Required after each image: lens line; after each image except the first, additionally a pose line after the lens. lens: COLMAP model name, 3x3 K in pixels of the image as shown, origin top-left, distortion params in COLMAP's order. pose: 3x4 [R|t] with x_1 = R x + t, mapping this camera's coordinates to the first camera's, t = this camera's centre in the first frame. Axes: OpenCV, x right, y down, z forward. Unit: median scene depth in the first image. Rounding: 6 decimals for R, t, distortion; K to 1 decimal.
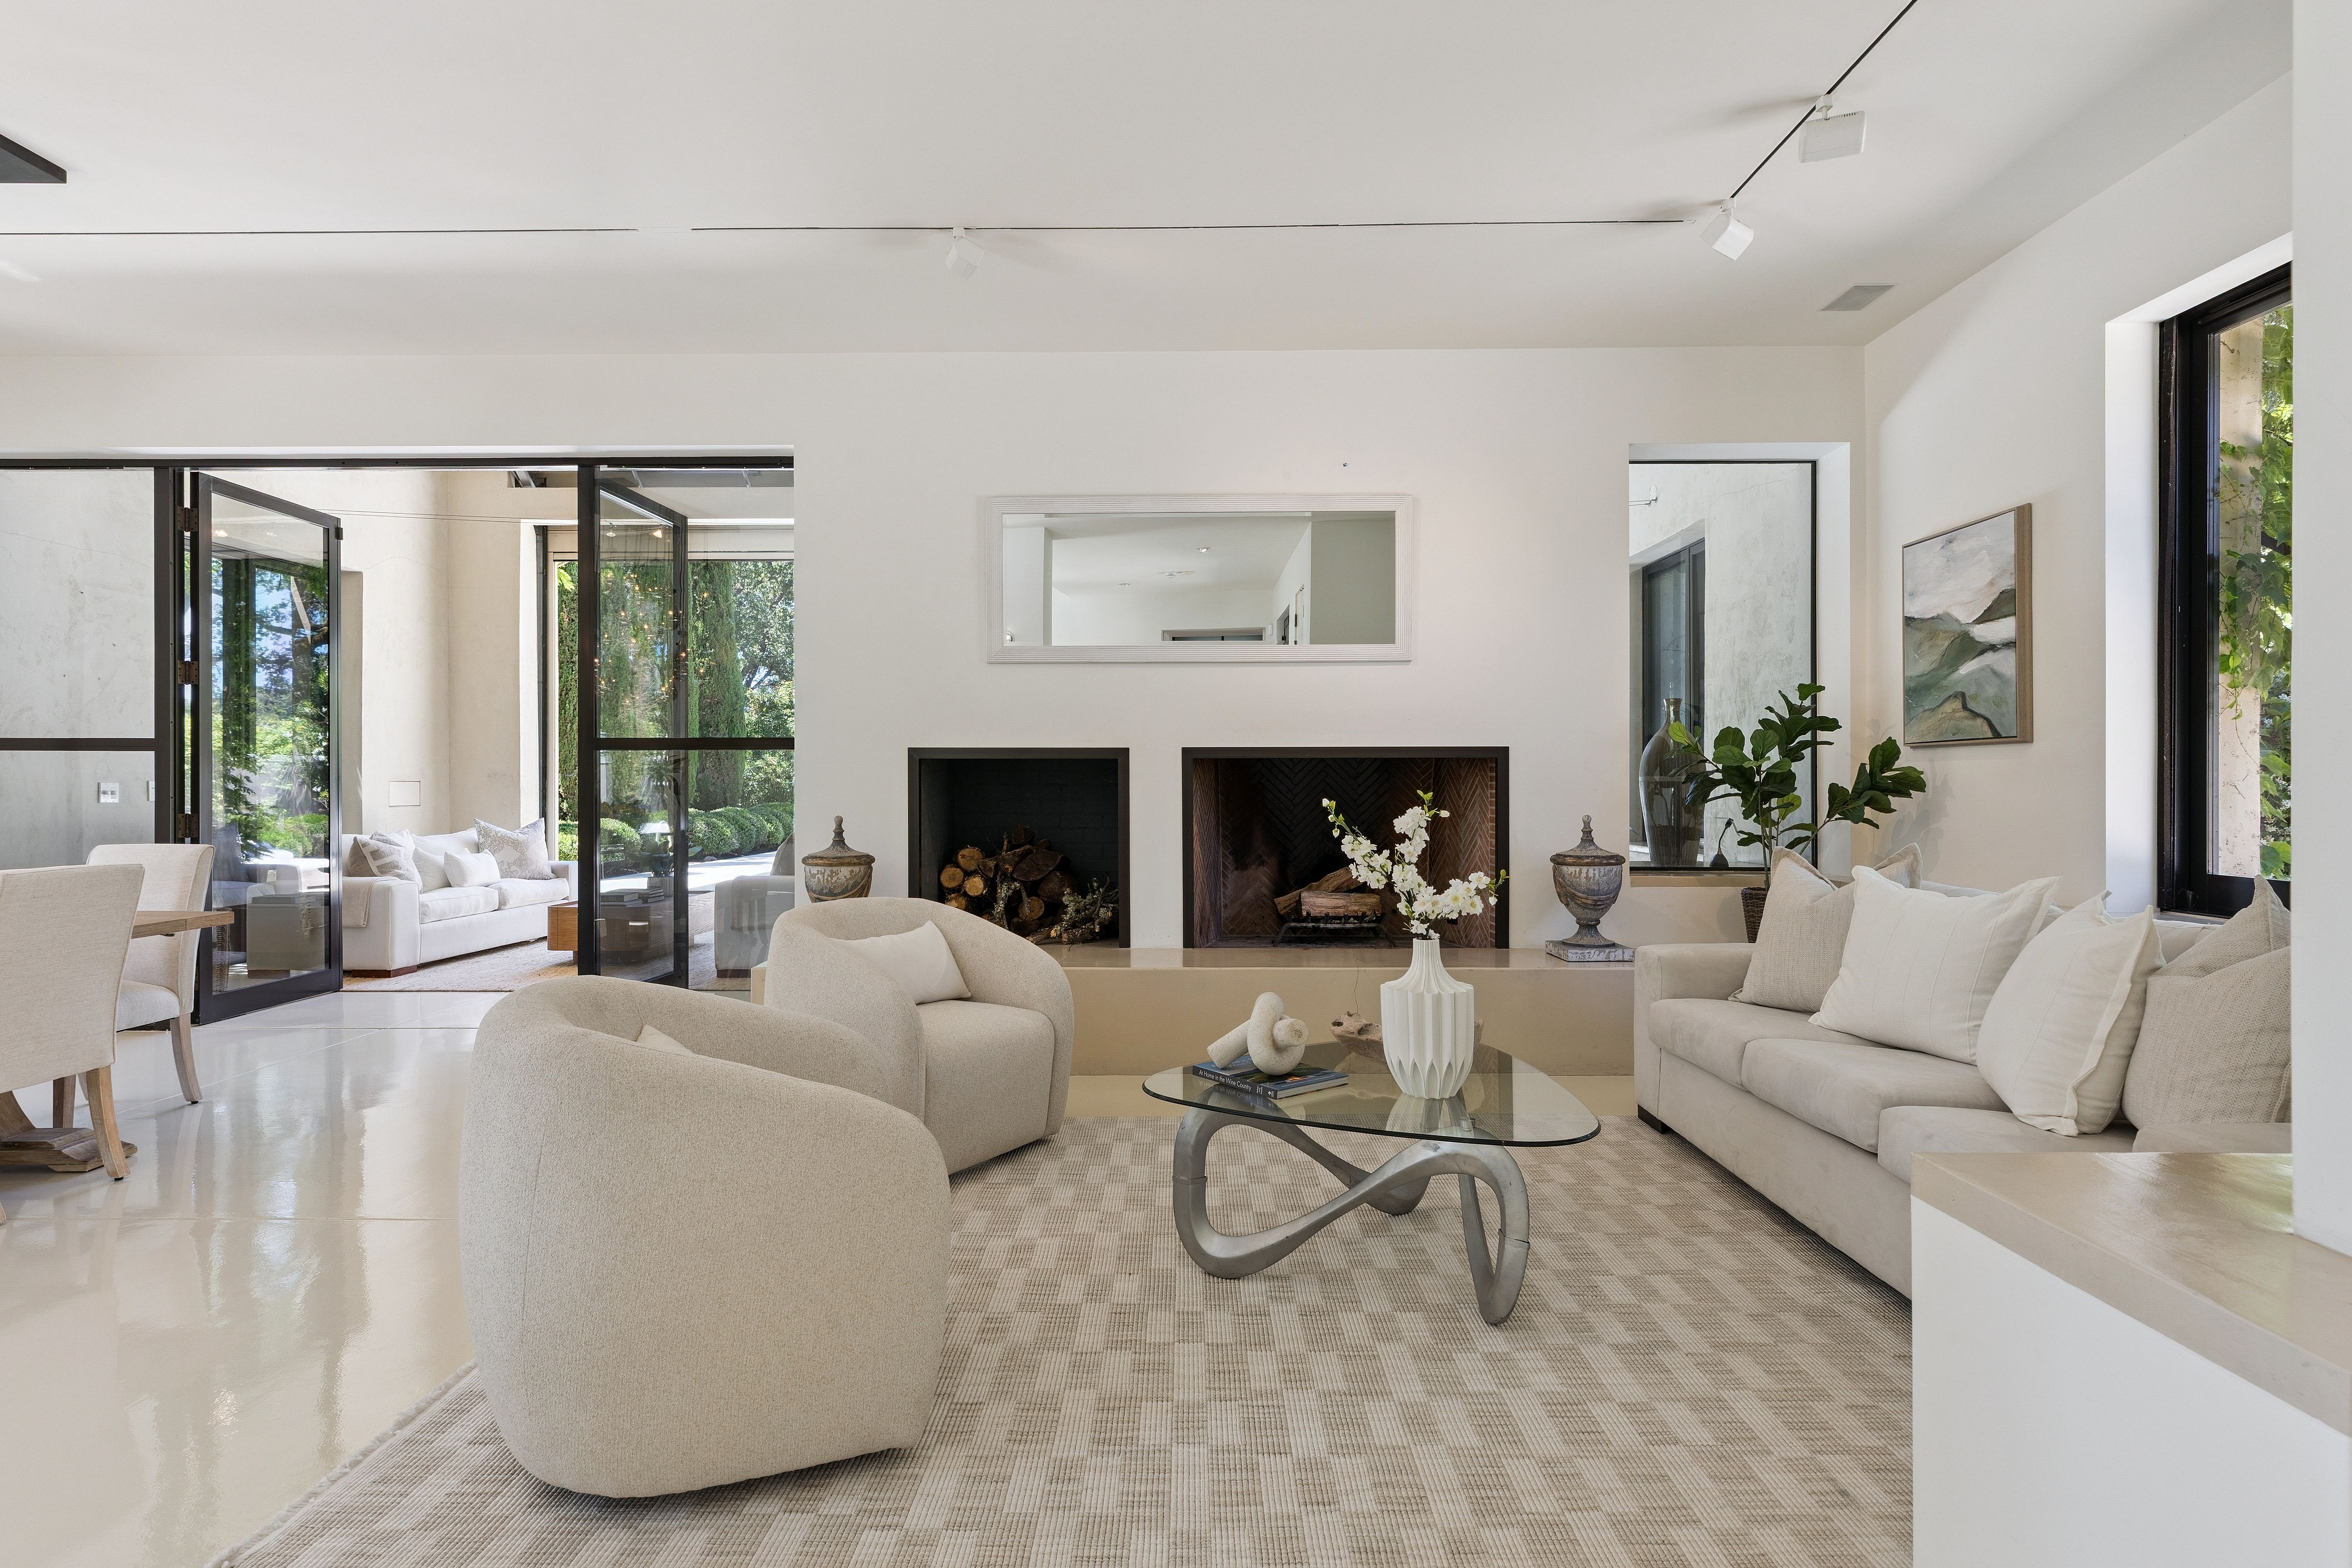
lens RADIAL K [[1173.5, 0, 1186.4], [0, 1173.5, 784.1], [0, 0, 1]] dist [-0.002143, -0.000919]
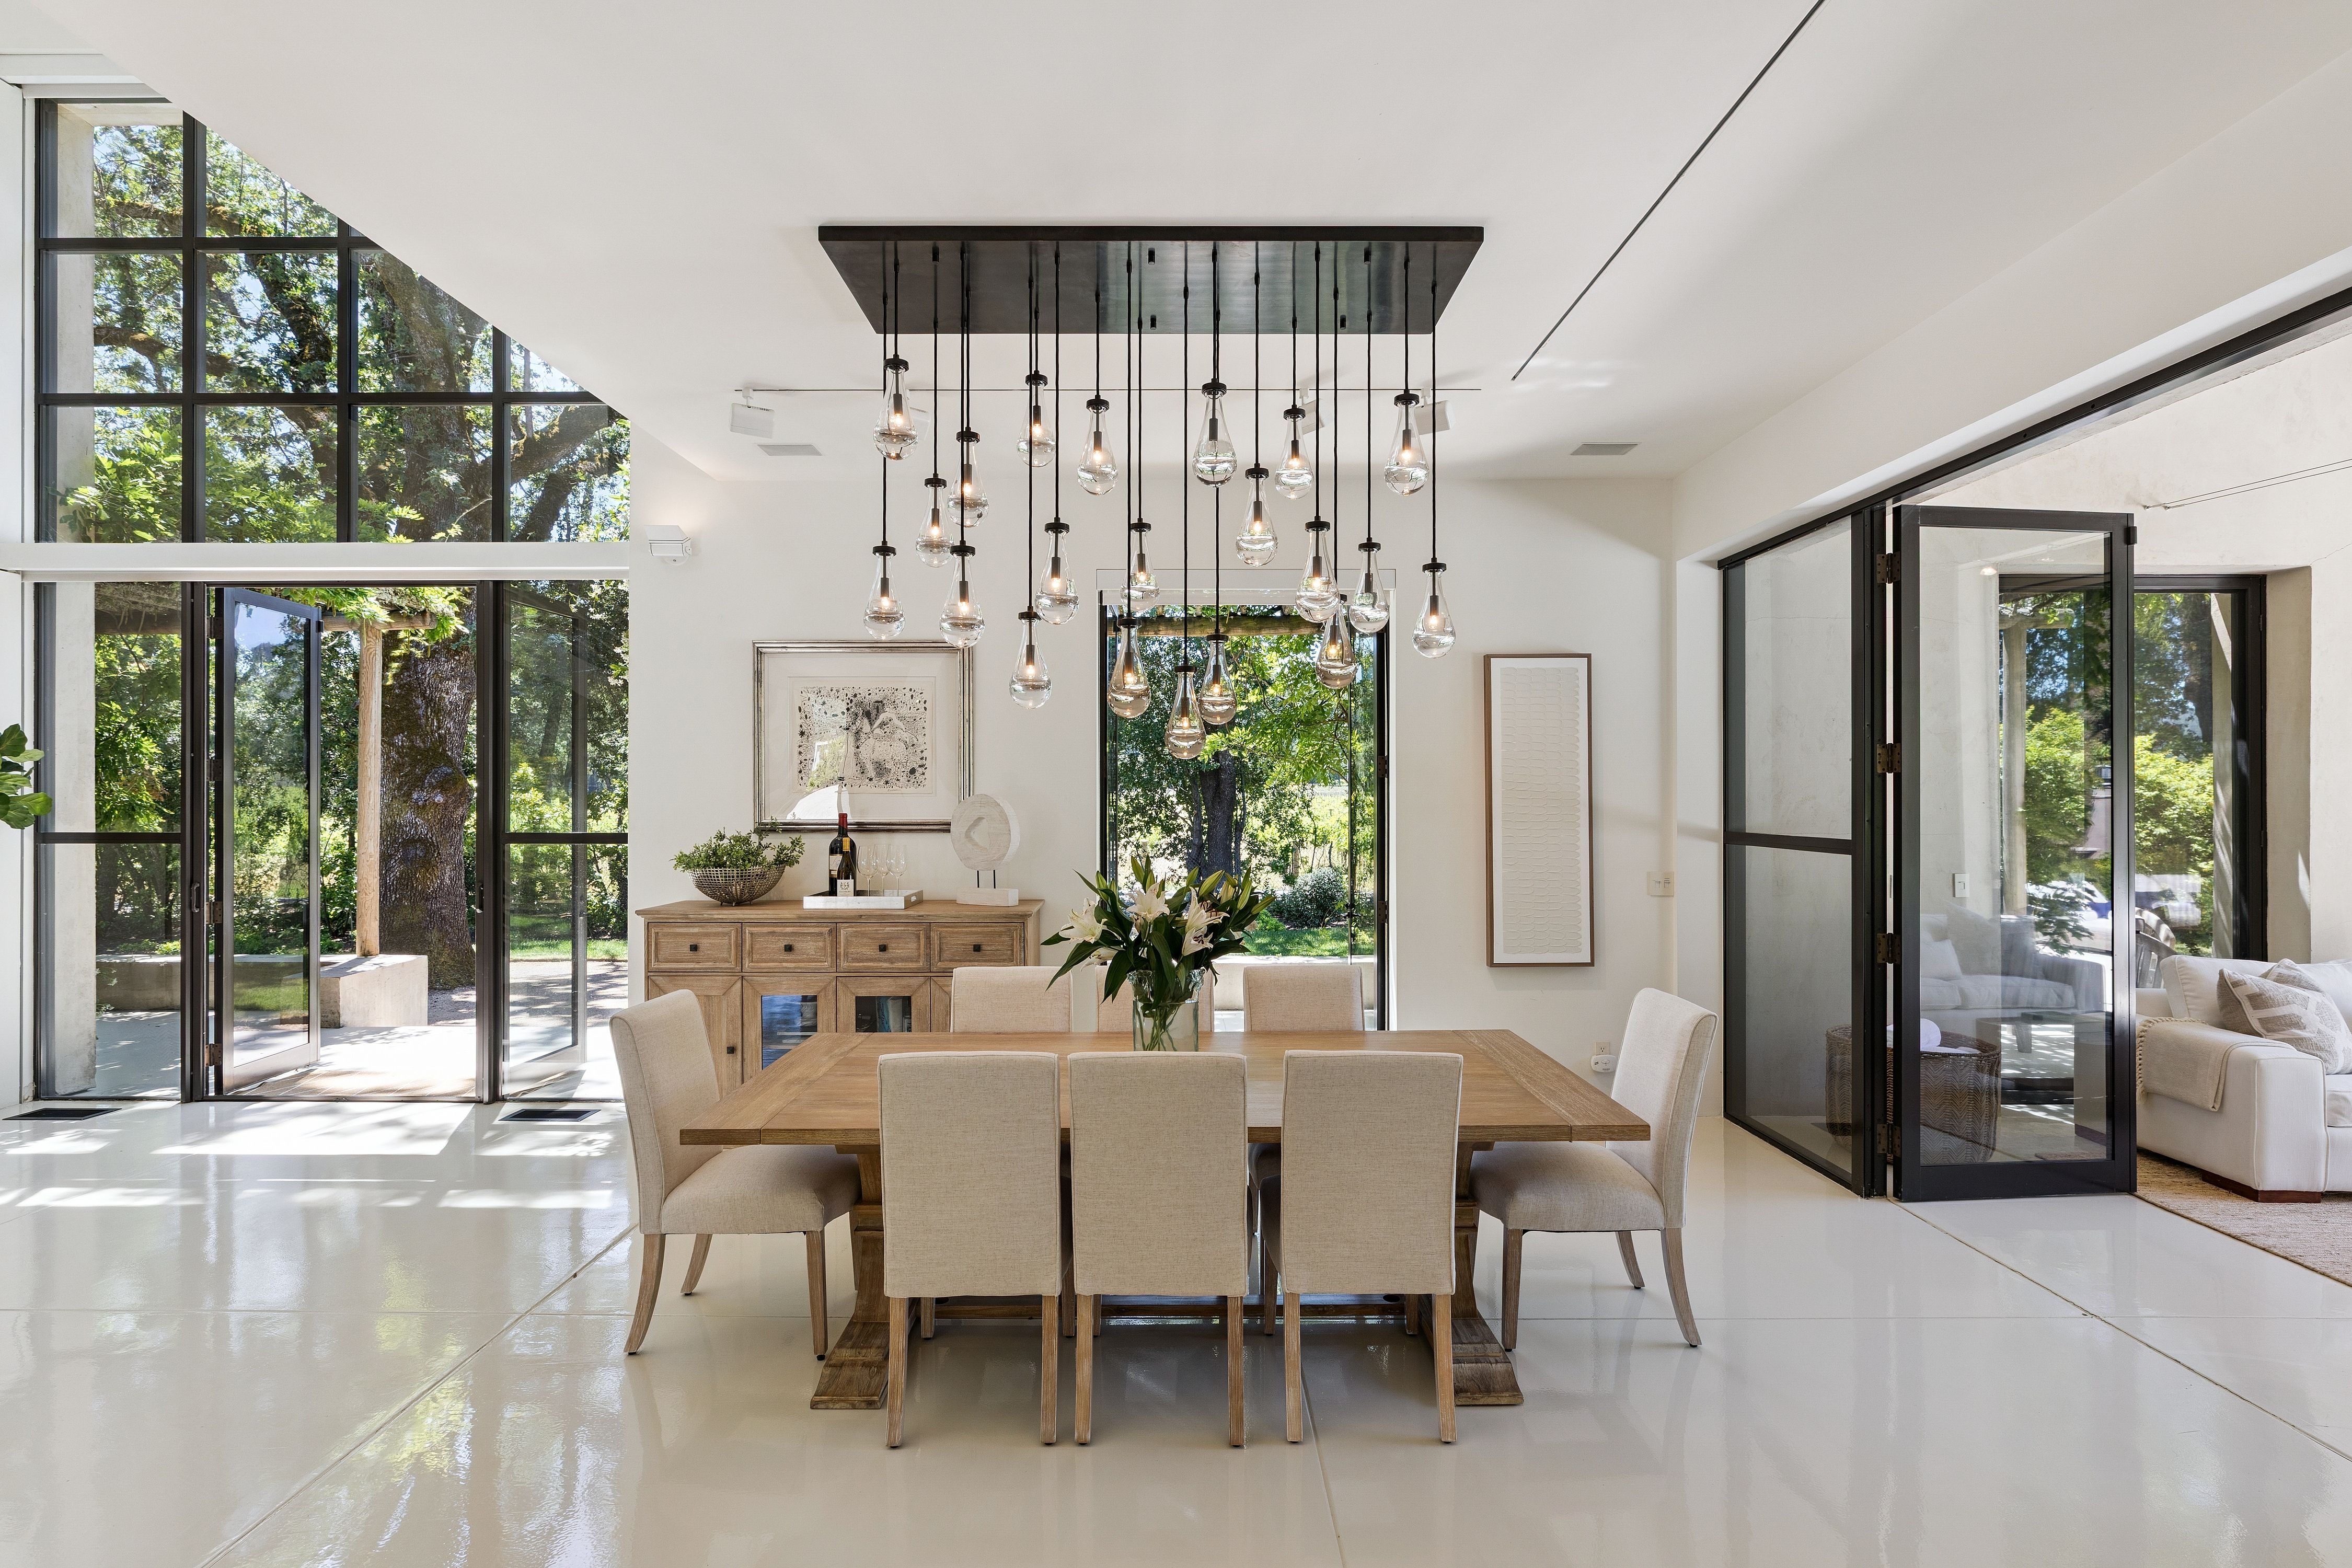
lens RADIAL K [[1103.8, 0, 1159.4], [0, 1103.8, 796.2], [0, 0, 1]] dist [-0.003984, 0.000146]
pose [[-0.007250, -0.001853, -0.999972, -0.090615], [-0.002705, 0.999995, -0.001833, -0.065568], [0.999970, 0.002691, -0.007255, 0.495999]]
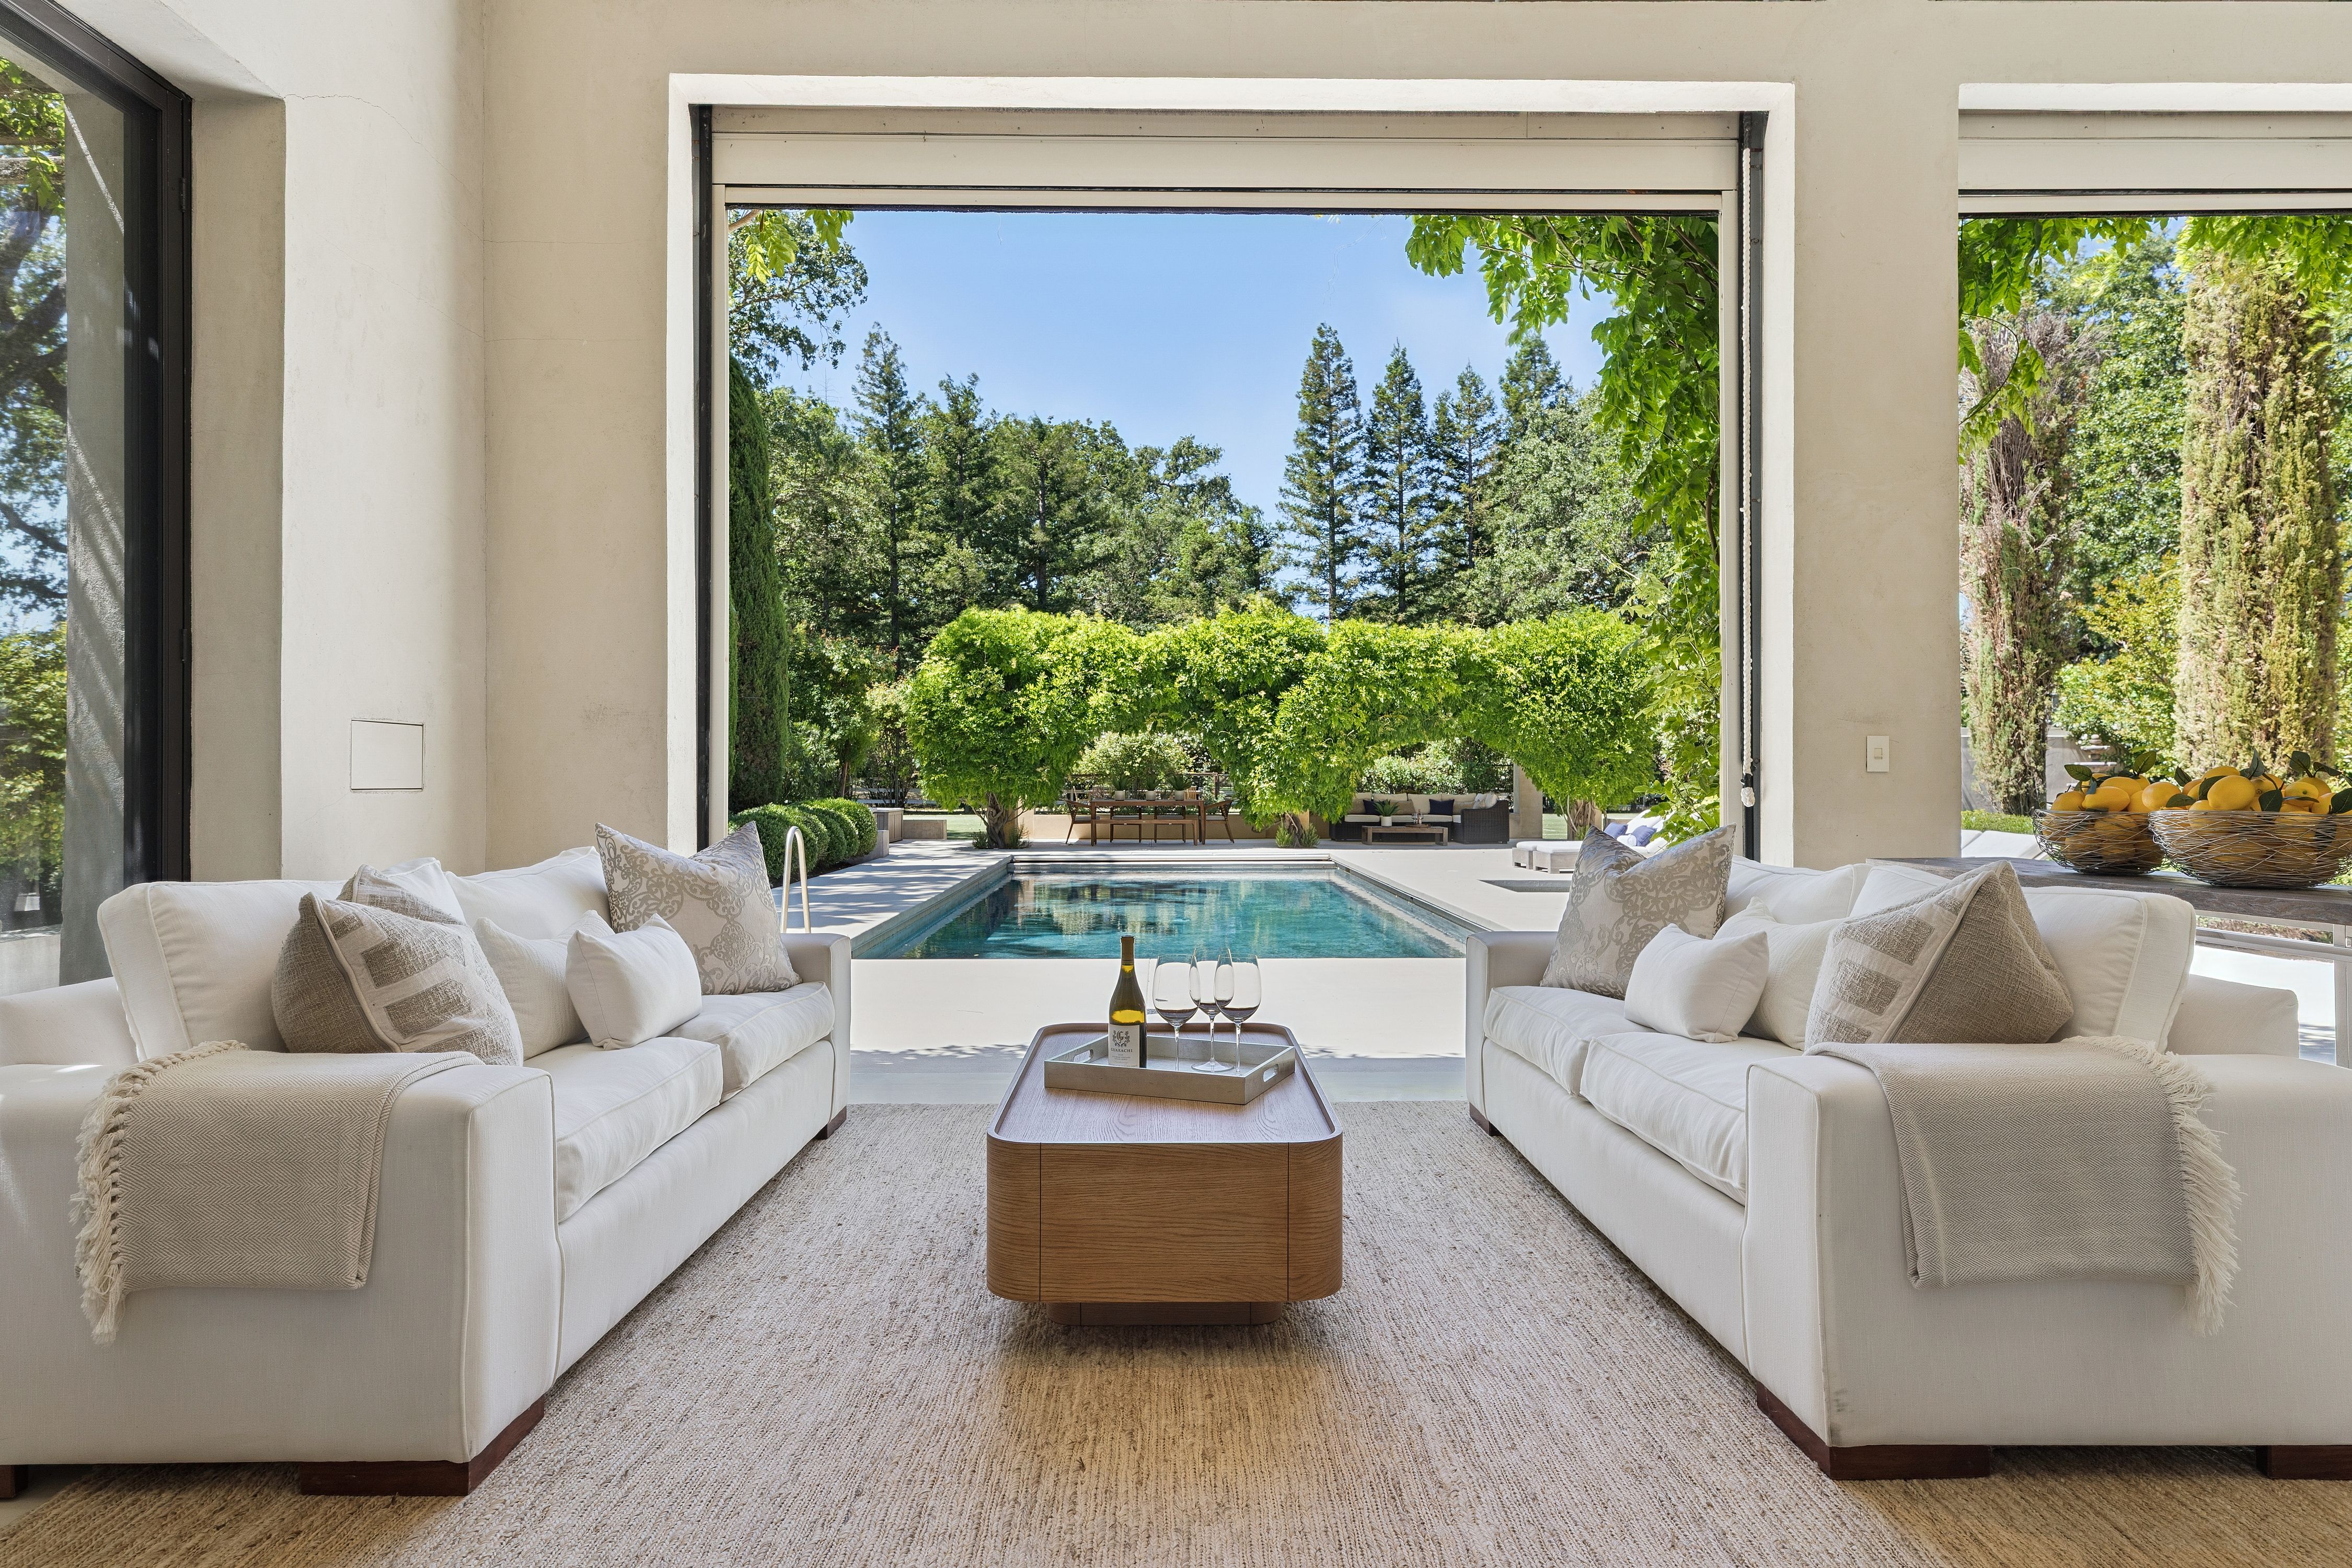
lens RADIAL K [[1355.7, 0, 1168.7], [0, 1355.7, 772.4], [0, 0, 1]] dist [0.006351, 0.001098]
pose [[0.999956, -0.000574, 0.009382, -0.662216], [0.000638, 0.999977, -0.006819, 0.025649], [-0.009377, 0.006825, 0.999933, 0.886681]]
